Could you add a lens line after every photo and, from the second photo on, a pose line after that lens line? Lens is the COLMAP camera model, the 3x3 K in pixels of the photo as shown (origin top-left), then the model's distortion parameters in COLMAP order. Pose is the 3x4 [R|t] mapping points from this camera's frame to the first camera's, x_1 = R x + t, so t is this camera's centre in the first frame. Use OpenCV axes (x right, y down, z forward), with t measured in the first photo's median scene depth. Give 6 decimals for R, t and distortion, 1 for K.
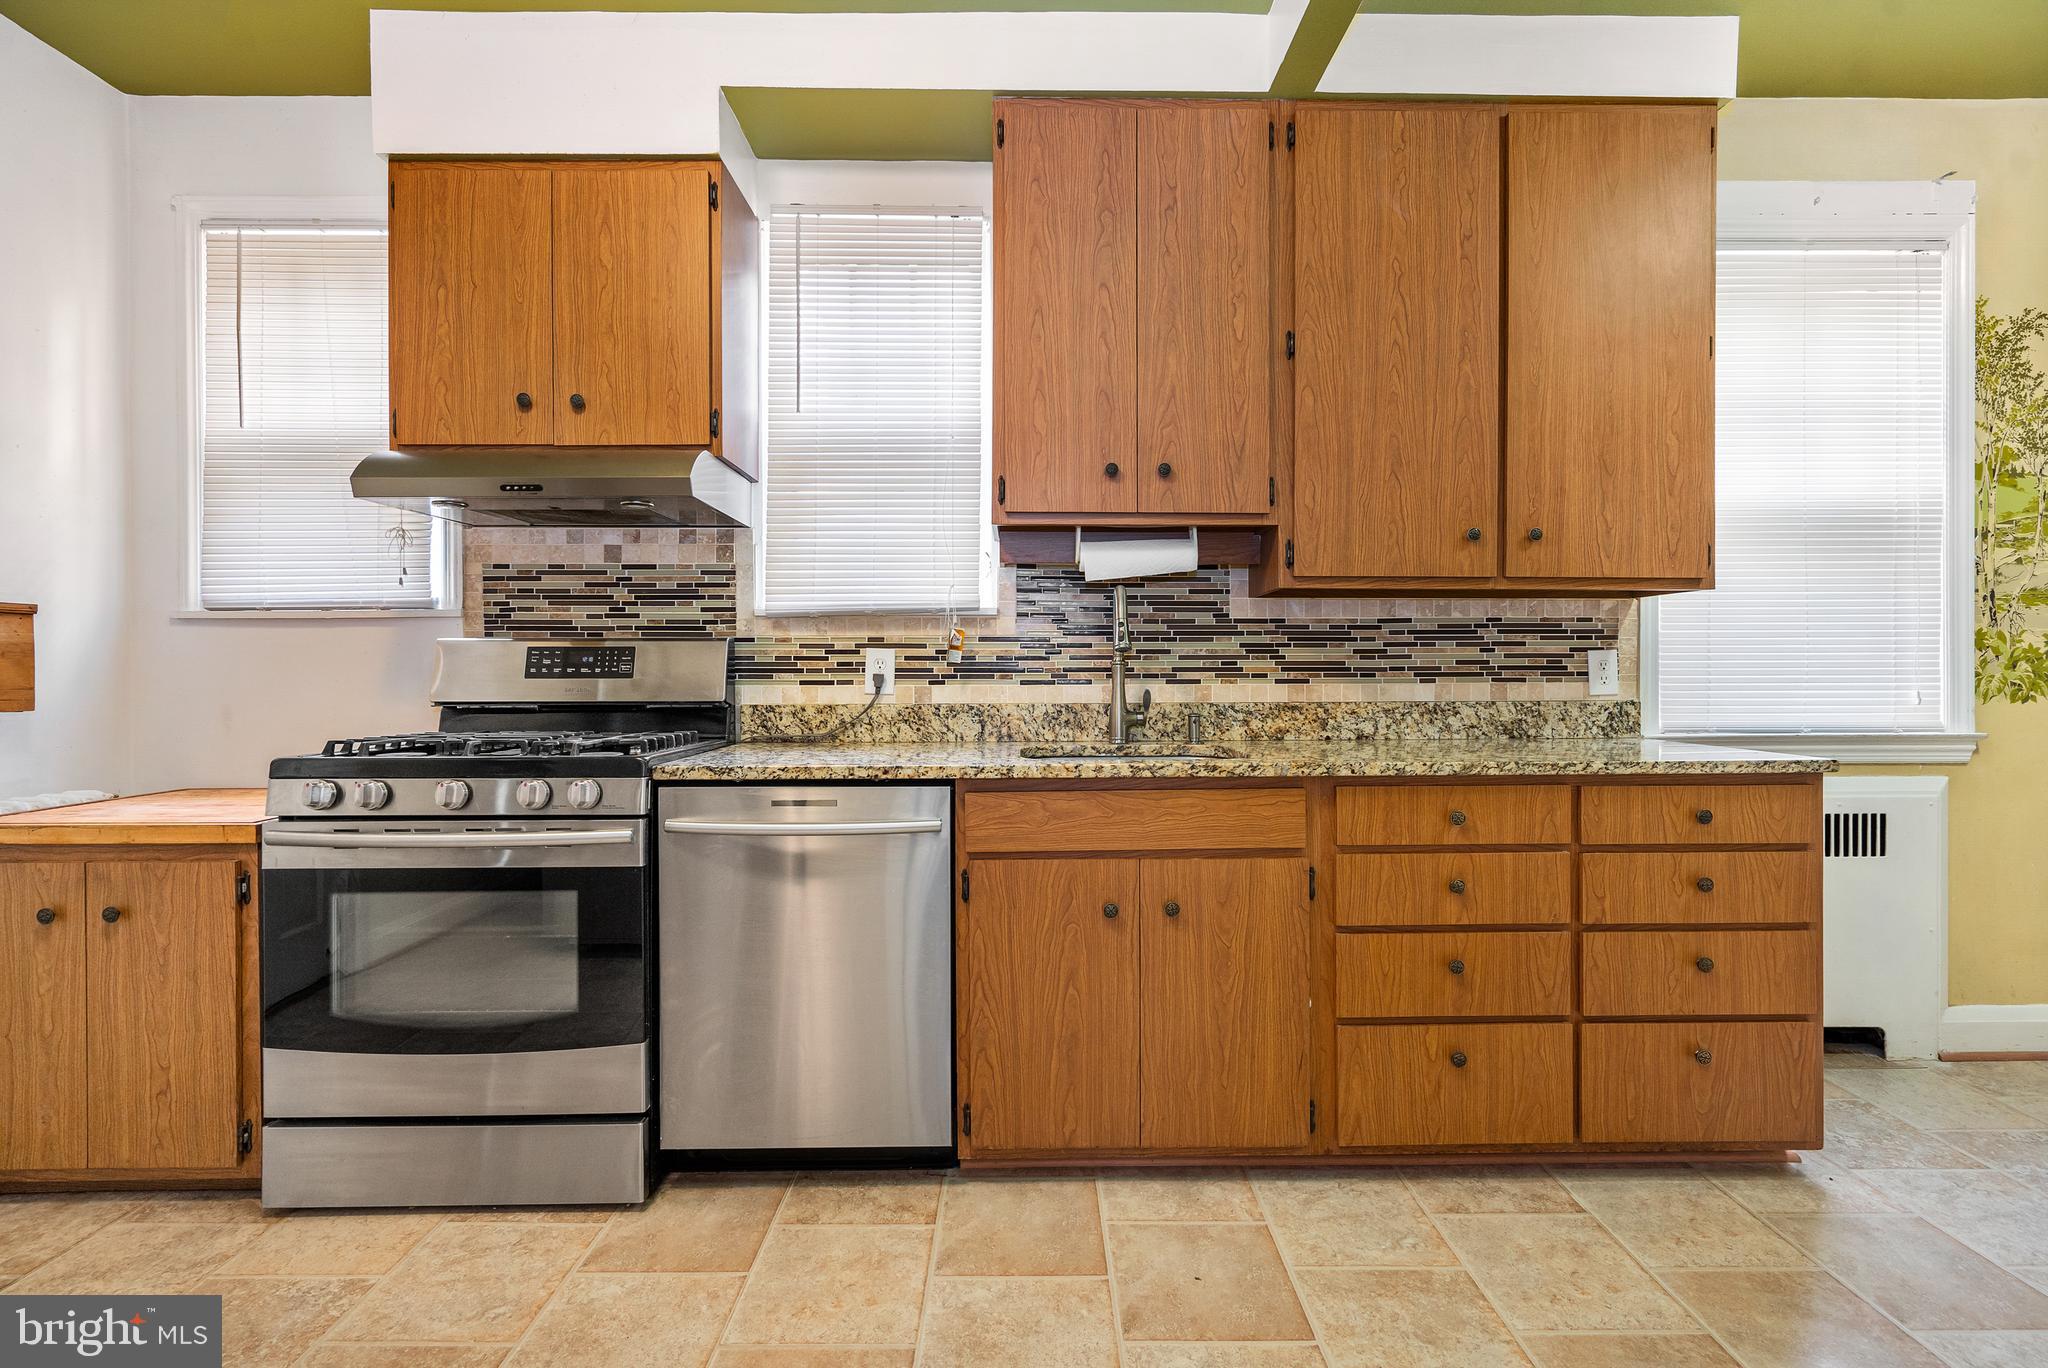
lens RADIAL K [[958.8, 0, 1023.4], [0, 958.8, 677.2], [0, 0, 1]] dist [-0.000369, 0.001271]
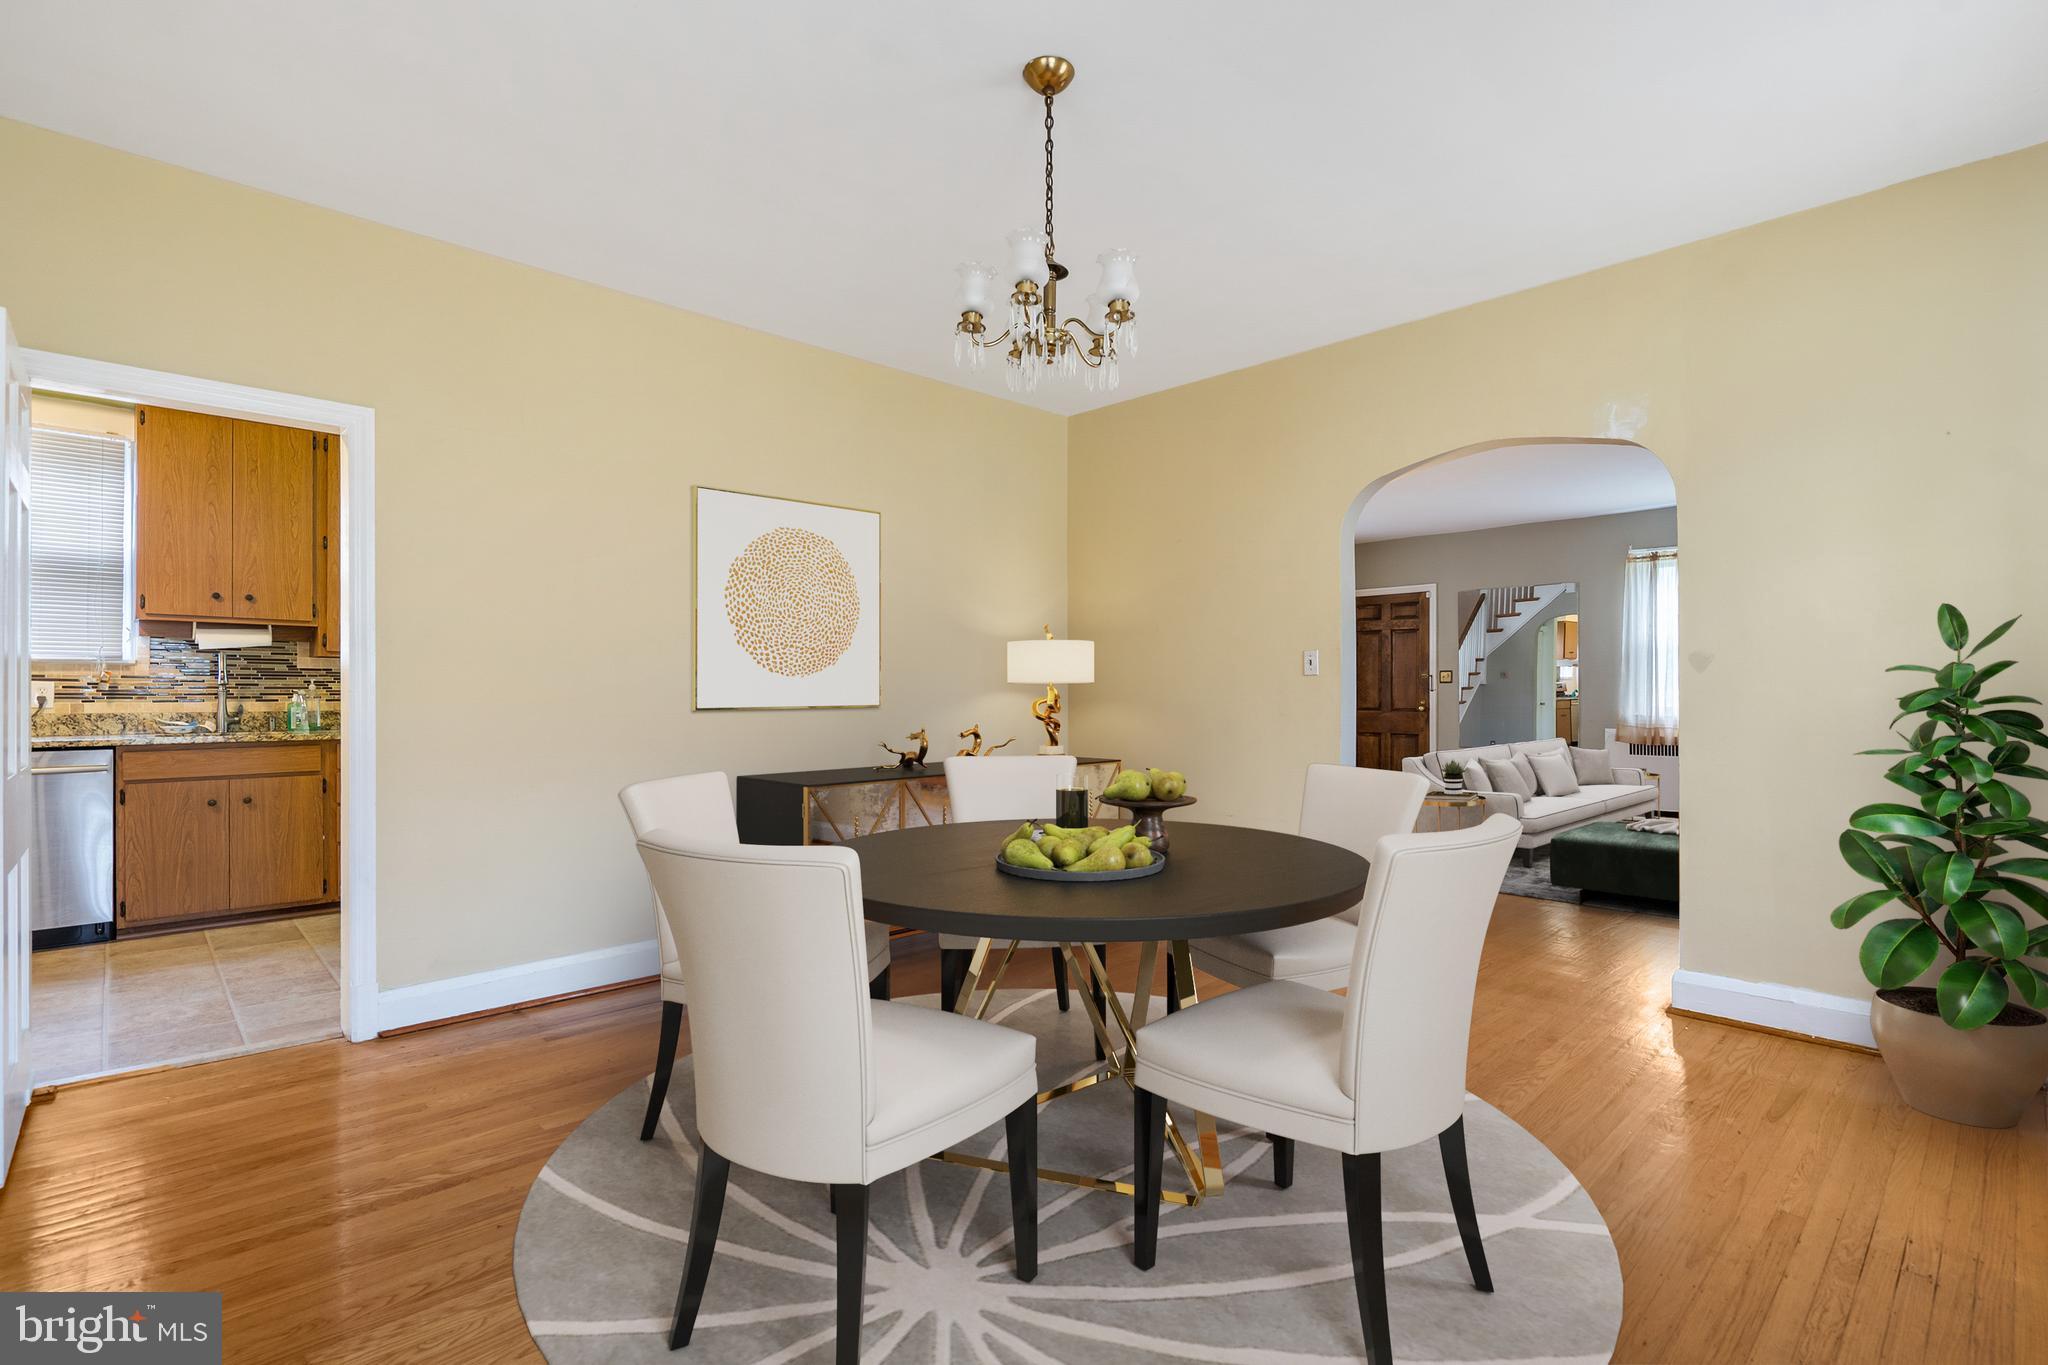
lens RADIAL K [[958.8, 0, 1015.8], [0, 958.8, 695.3], [0, 0, 1]] dist [-0.000369, 0.001271]
pose [[0.726641, 0.002670, 0.687012, -0.071256], [0.001356, 0.999985, -0.005321, 0.007293], [-0.687016, 0.004798, 0.726626, -1.616825]]
